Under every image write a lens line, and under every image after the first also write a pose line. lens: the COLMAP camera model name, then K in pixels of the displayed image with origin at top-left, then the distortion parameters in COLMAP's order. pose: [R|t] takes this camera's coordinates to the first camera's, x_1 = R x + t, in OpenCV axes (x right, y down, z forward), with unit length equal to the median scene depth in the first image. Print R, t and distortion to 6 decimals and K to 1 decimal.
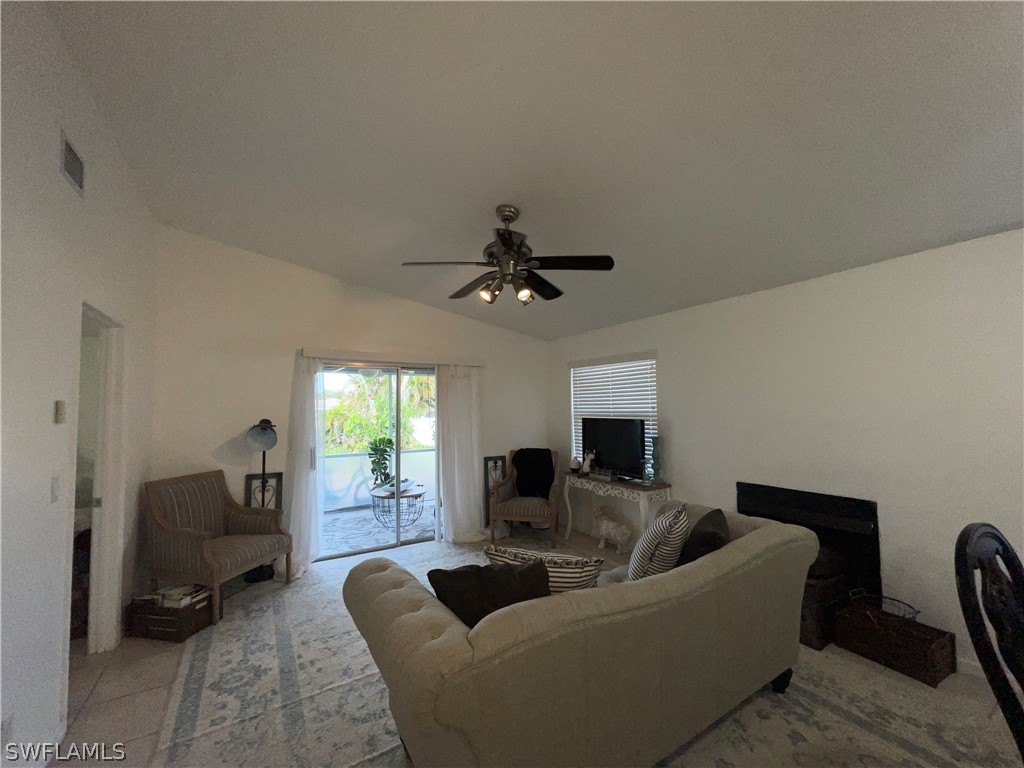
lens RADIAL K [[413.5, 0, 511.2], [0, 413.5, 386.2], [0, 0, 1]] dist [0.000803, -0.000679]
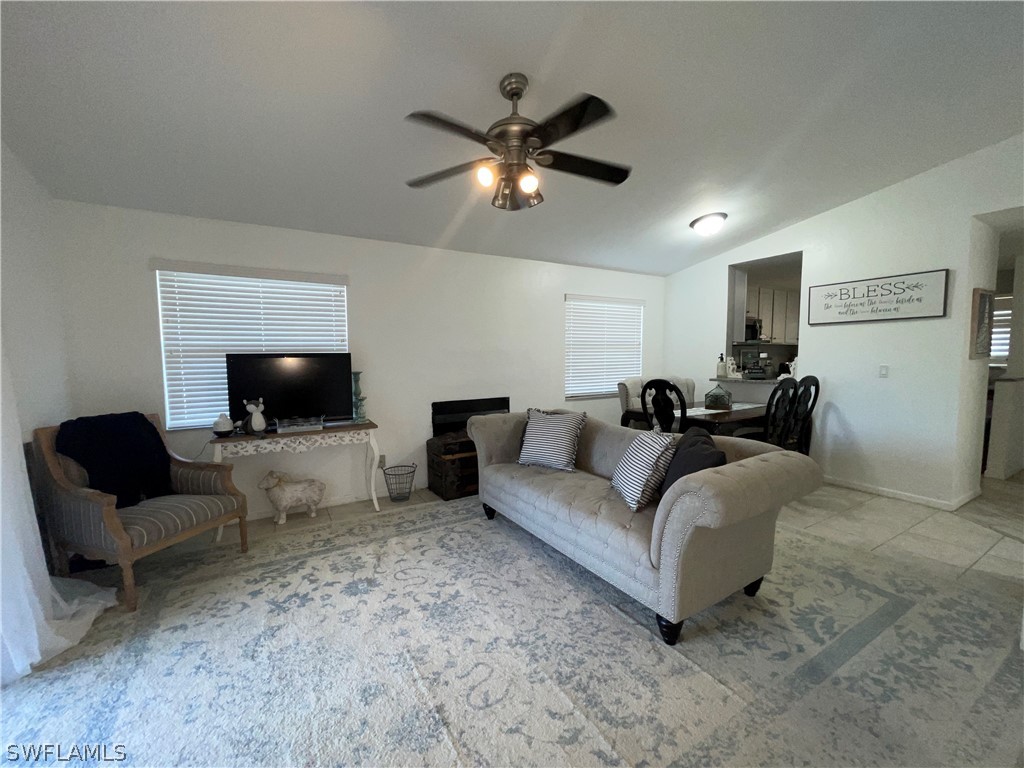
lens RADIAL K [[413.5, 0, 511.2], [0, 413.5, 386.2], [0, 0, 1]] dist [0.000803, -0.000679]
pose [[0.023025, -0.069887, 0.997289, -0.538192], [-0.044599, 0.996489, 0.070860, 0.069325], [-0.998740, -0.046110, 0.019827, 0.603297]]
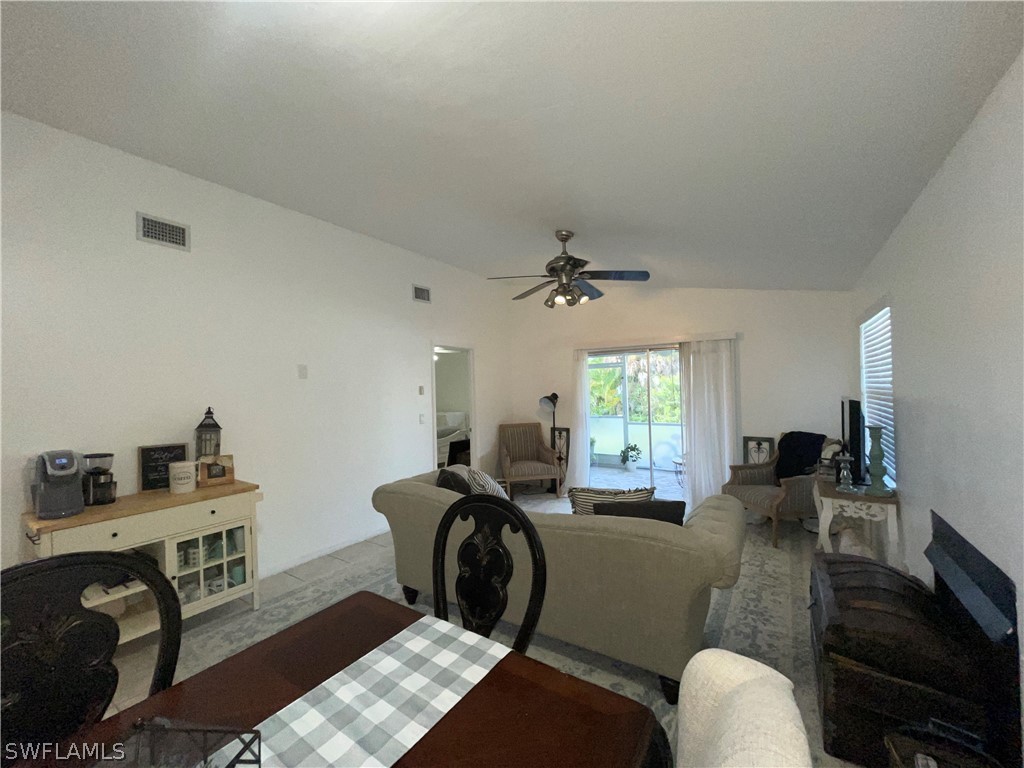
lens RADIAL K [[413.5, 0, 511.2], [0, 413.5, 386.2], [0, 0, 1]] dist [0.000803, -0.000679]
pose [[0.409163, -0.002013, -0.912459, 0.671749], [0.066202, 0.997428, 0.027486, 0.000264], [0.910056, -0.071653, 0.408244, 0.188458]]
